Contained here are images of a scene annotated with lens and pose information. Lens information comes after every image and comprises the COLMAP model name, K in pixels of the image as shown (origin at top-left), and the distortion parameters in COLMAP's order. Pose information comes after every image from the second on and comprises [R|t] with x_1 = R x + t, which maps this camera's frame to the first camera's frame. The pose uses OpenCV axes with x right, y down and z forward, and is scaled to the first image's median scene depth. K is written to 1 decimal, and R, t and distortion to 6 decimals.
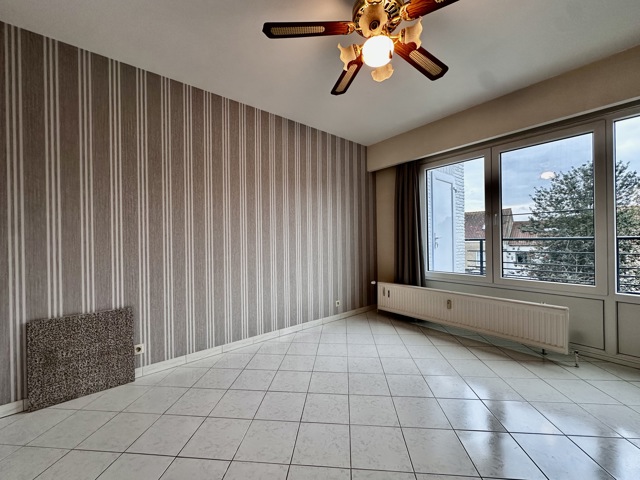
lens RADIAL K [[256.7, 0, 320.5], [0, 256.7, 240.7], [0, 0, 1]] dist [-0.000753, 0.000867]
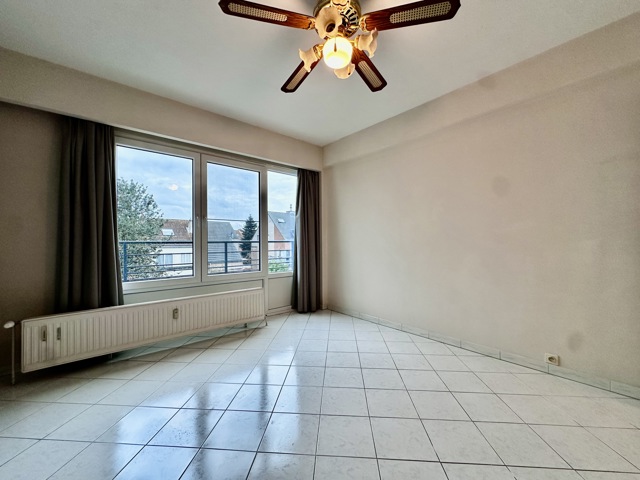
lens RADIAL K [[256.7, 0, 318.9], [0, 256.7, 240.8], [0, 0, 1]] dist [-0.000753, 0.000867]
pose [[-0.008416, 0.014486, 0.999860, -0.383995], [0.007278, 0.999869, -0.014425, 0.014082], [-0.999938, 0.007156, -0.008521, 0.515068]]
